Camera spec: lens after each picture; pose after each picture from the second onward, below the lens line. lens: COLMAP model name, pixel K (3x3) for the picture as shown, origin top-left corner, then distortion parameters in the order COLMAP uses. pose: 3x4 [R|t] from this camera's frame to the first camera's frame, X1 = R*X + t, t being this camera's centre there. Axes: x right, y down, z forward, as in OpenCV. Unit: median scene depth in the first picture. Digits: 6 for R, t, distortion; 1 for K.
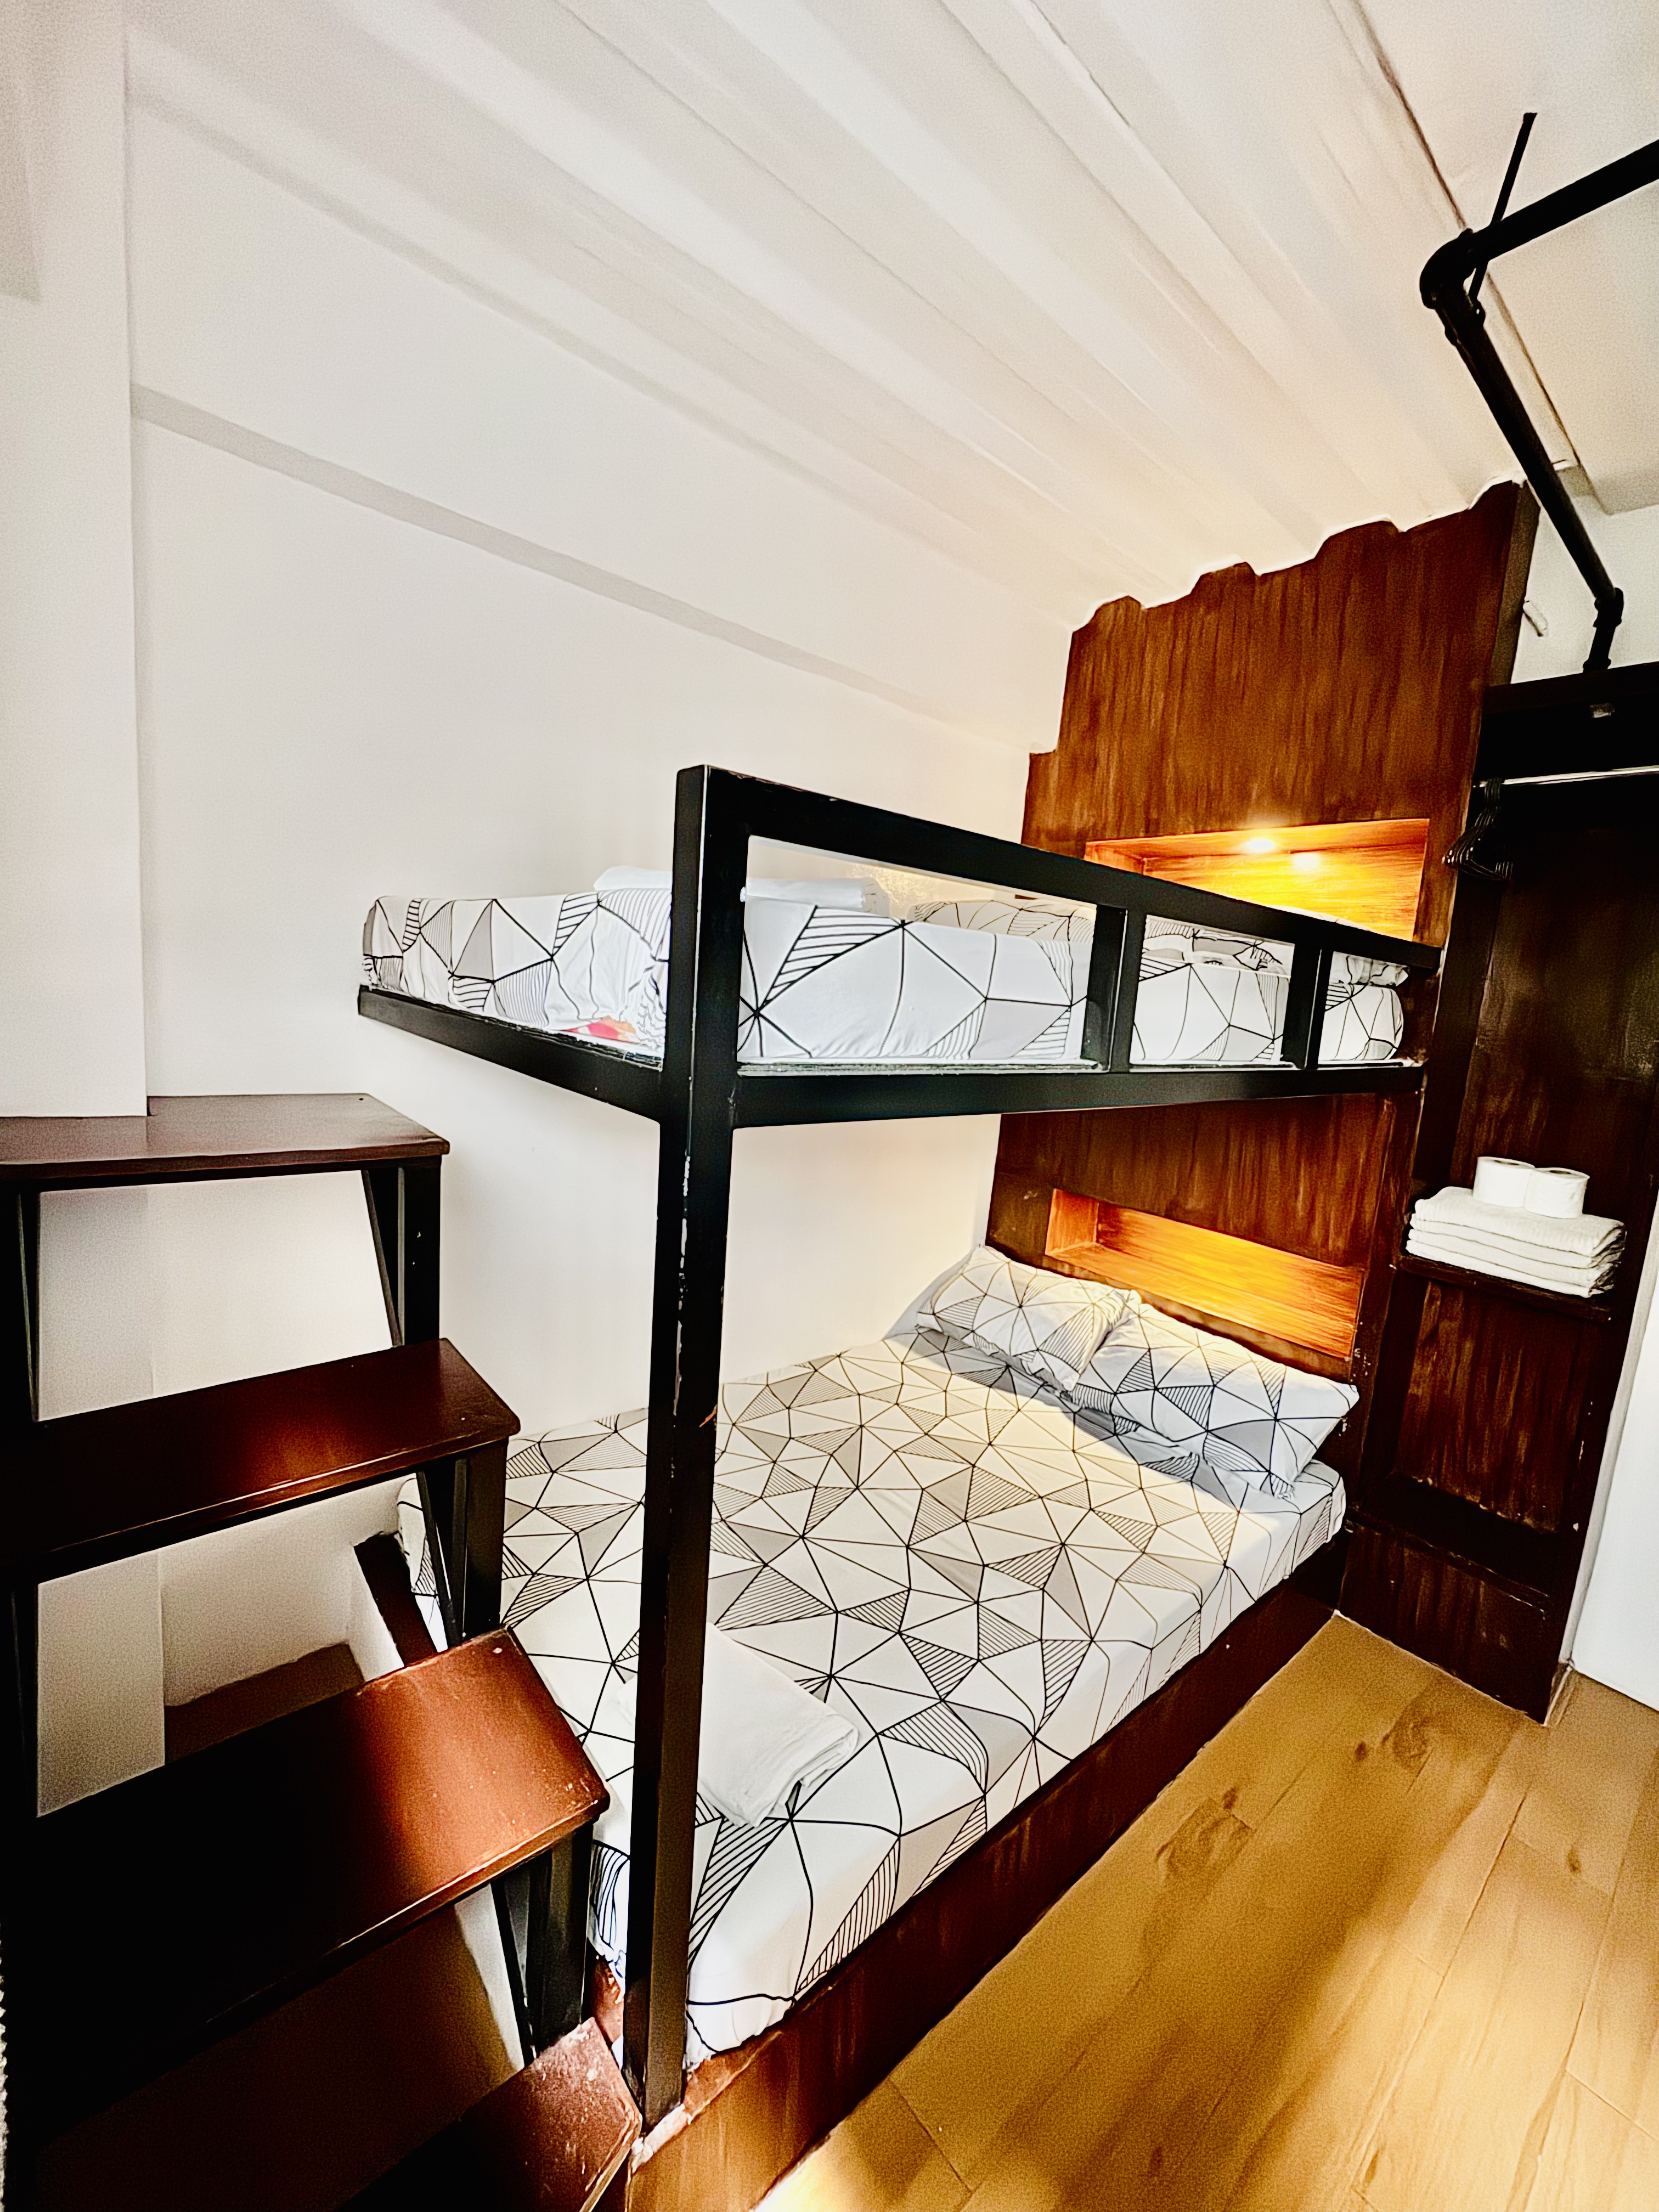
lens RADIAL K [[887.2, 0, 825.5], [0, 887.2, 1108.7], [0, 0, 1]] dist [-0.001782, 0.000311]
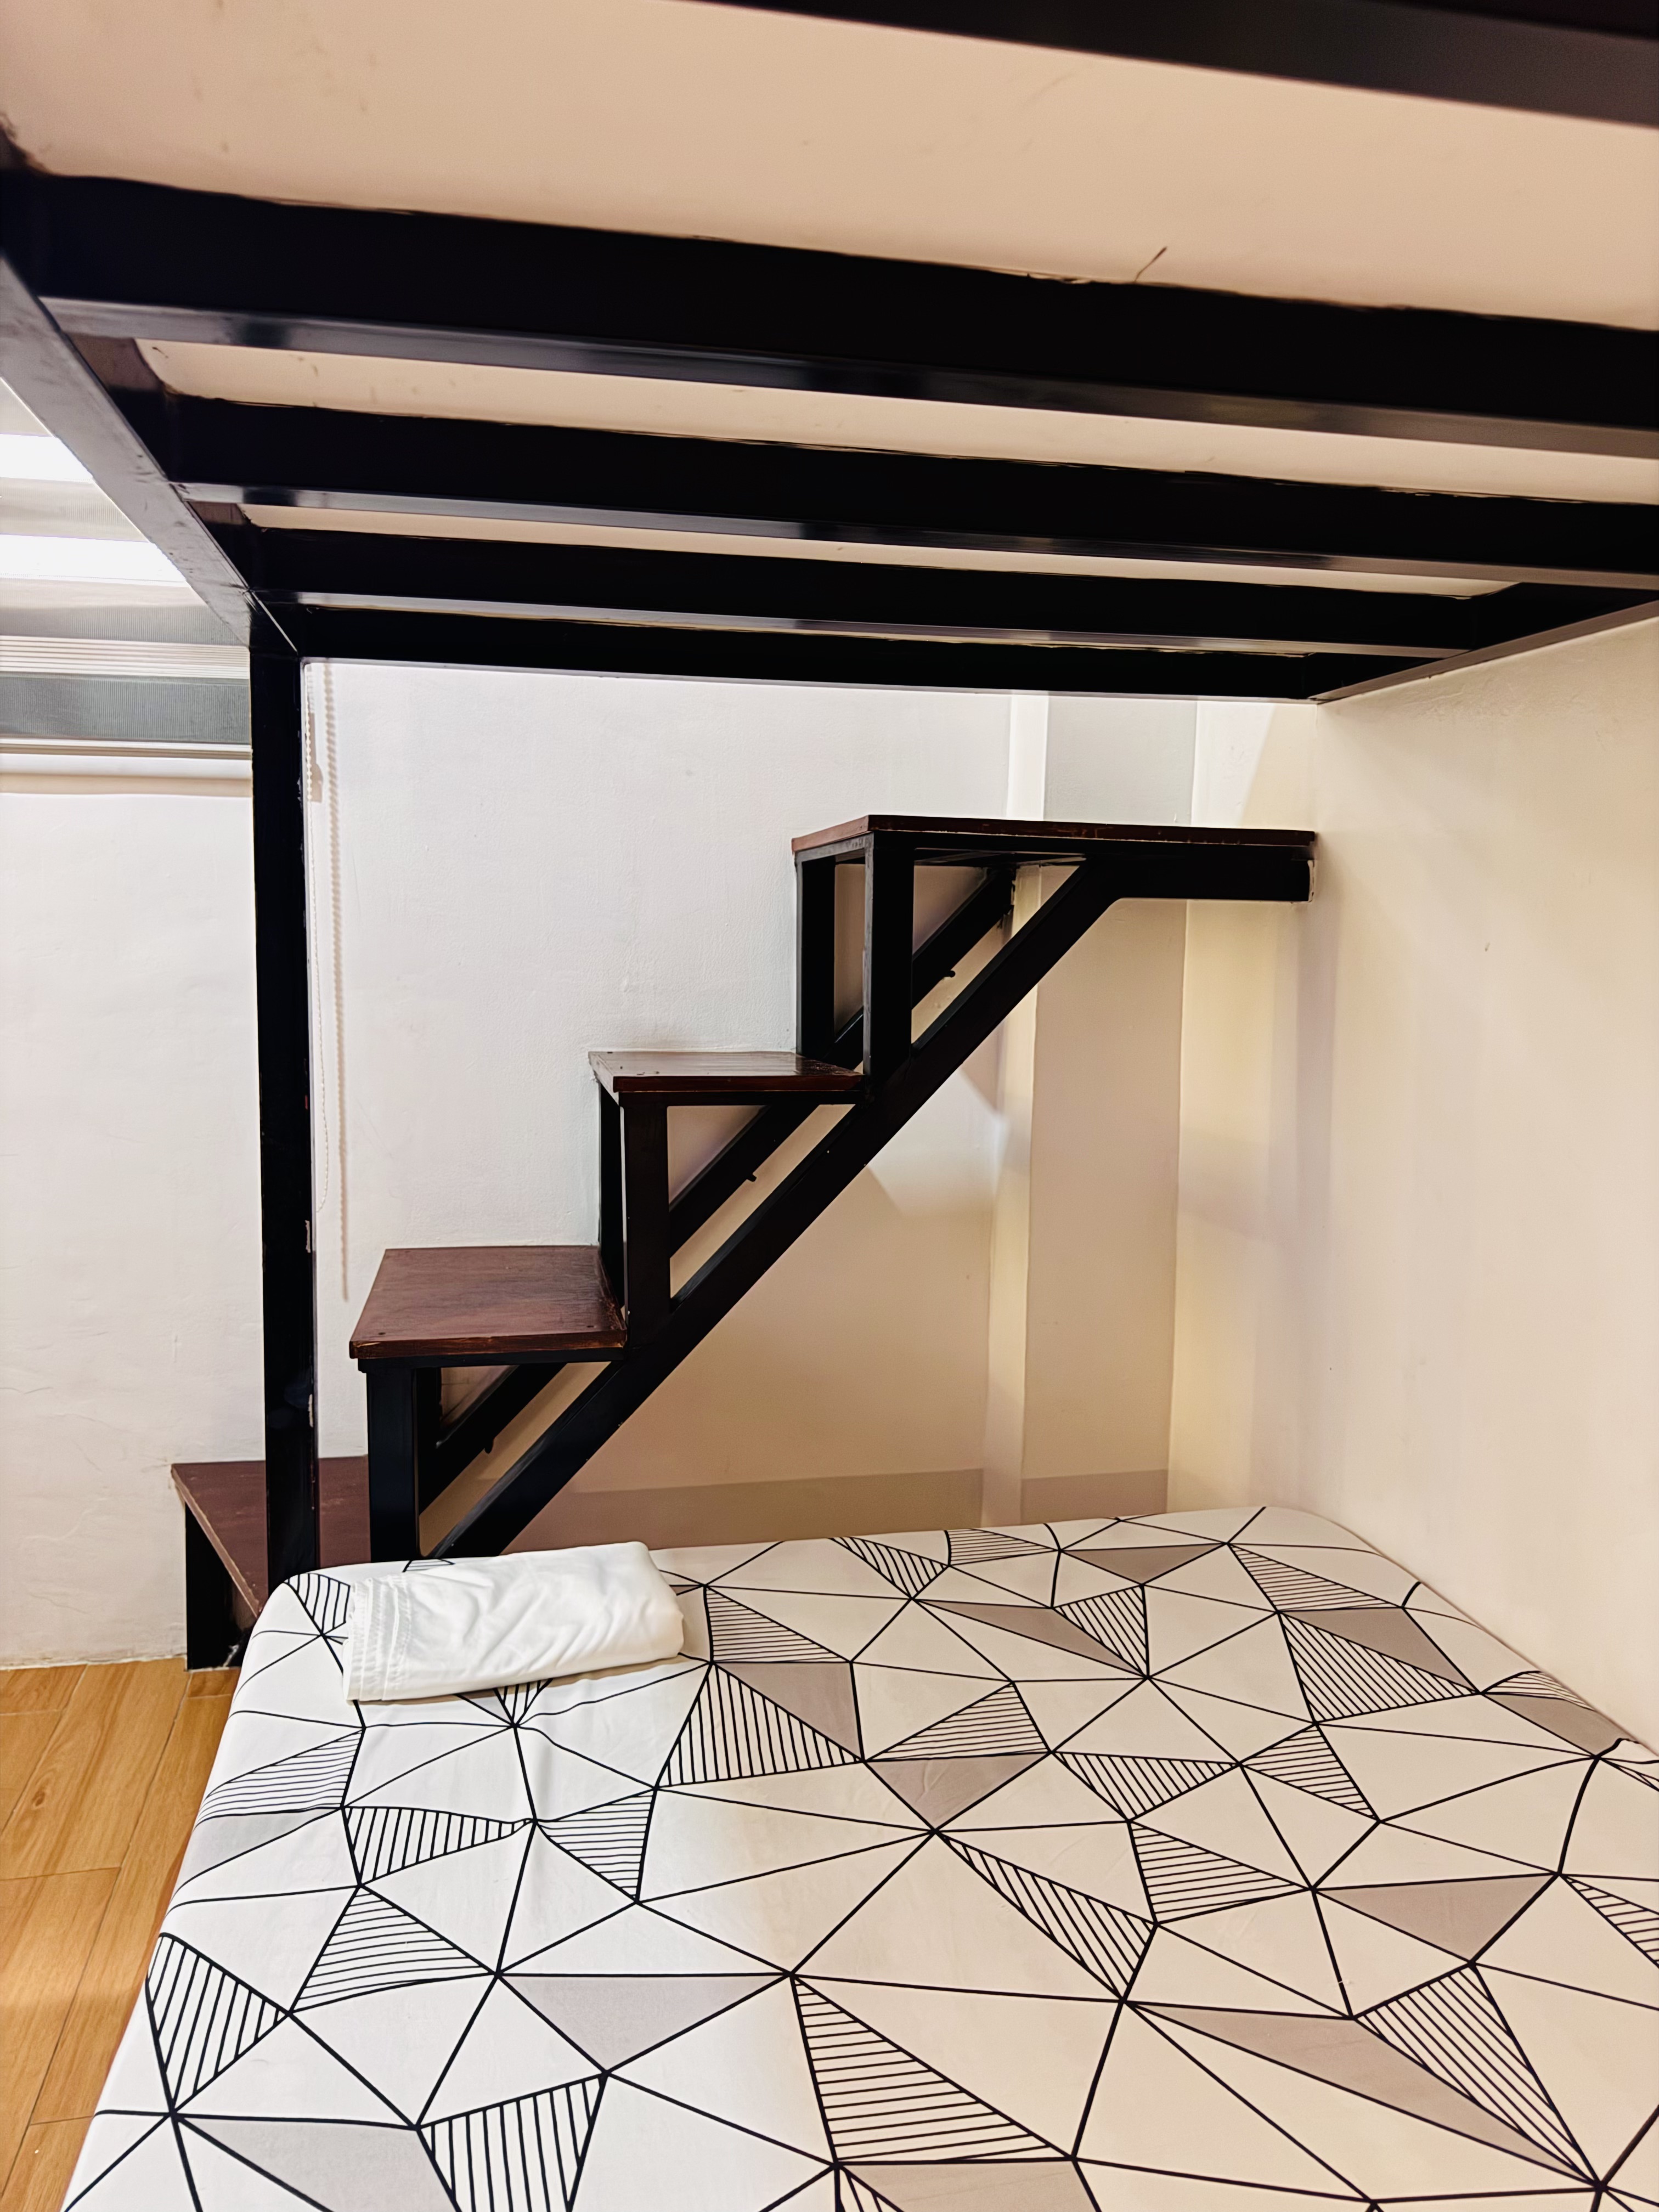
lens RADIAL K [[1586.0, 0, 833.5], [0, 1586.0, 1094.1], [0, 0, 1]] dist [0.039132, -0.028987]
pose [[-0.467061, 0.011688, -0.884148, 0.469579], [-0.176840, 0.978477, 0.106352, 0.074201], [0.866361, 0.206026, -0.454942, 0.925609]]
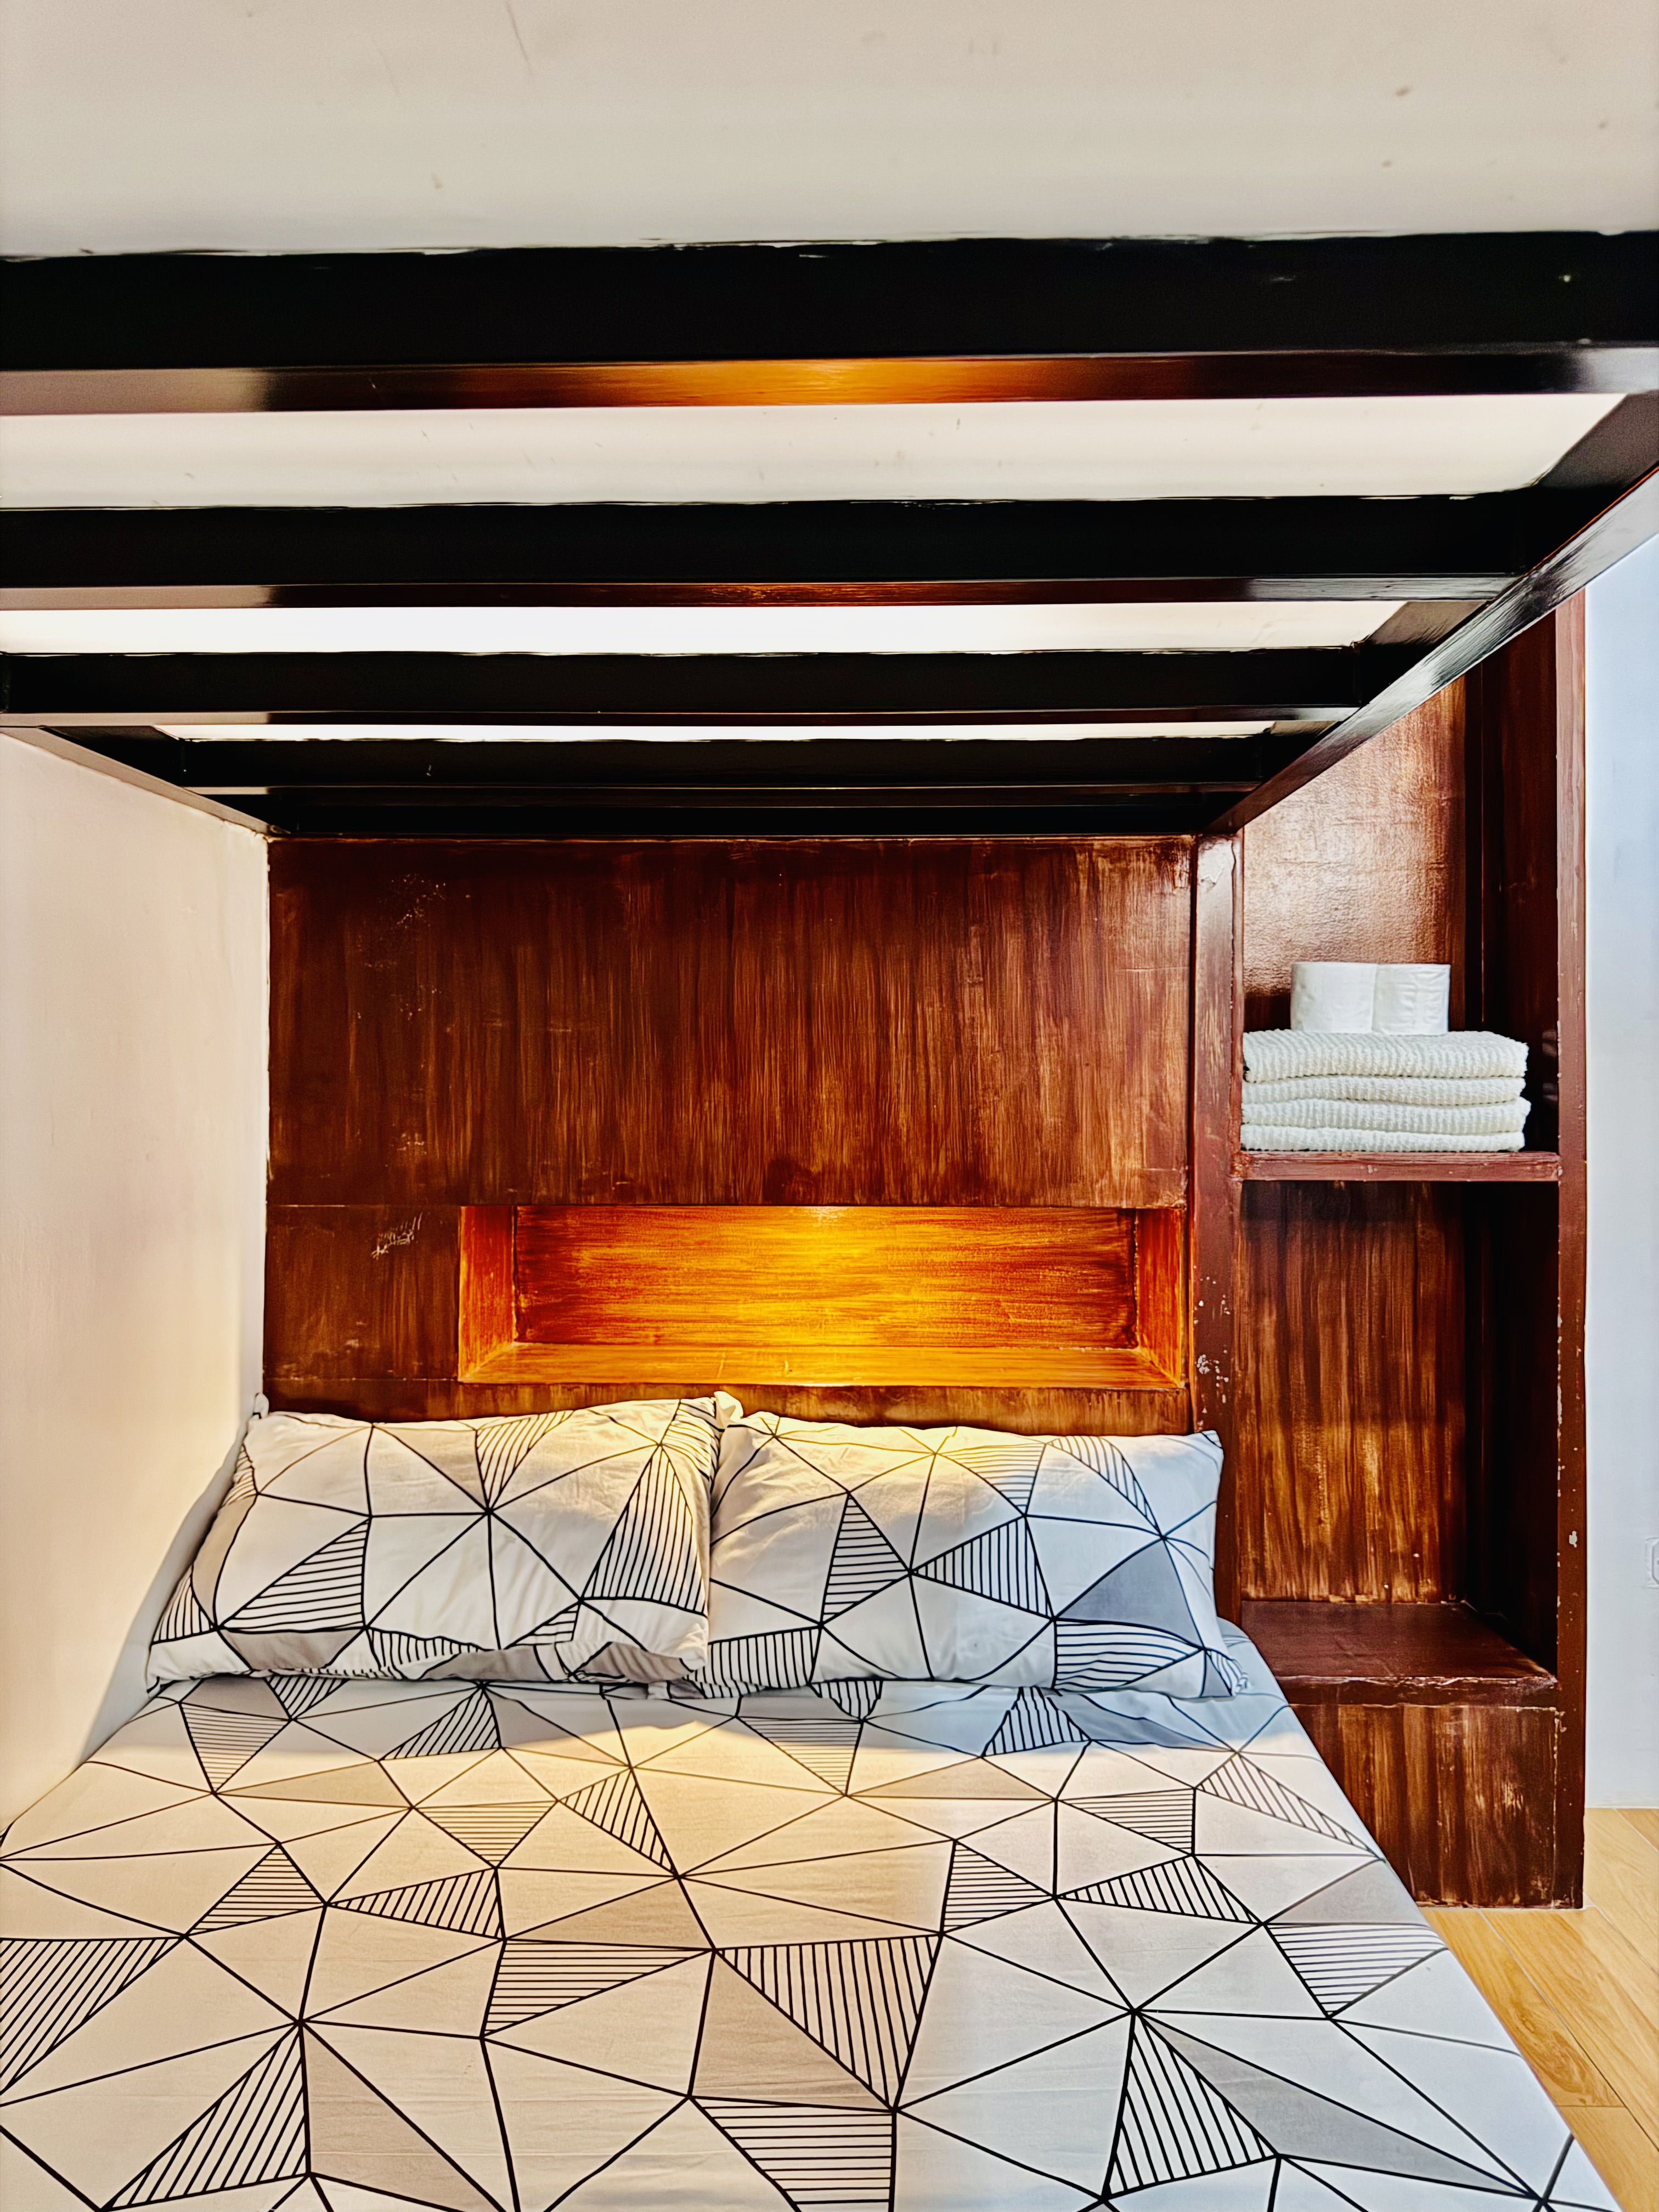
lens RADIAL K [[1586.0, 0, 826.3], [0, 1586.0, 1095.4], [0, 0, 1]] dist [0.039132, -0.028987]
pose [[0.670592, -0.085966, 0.736829, -0.184637], [0.162692, 0.986124, -0.033016, 0.110282], [-0.723766, 0.142016, 0.675273, 0.482049]]
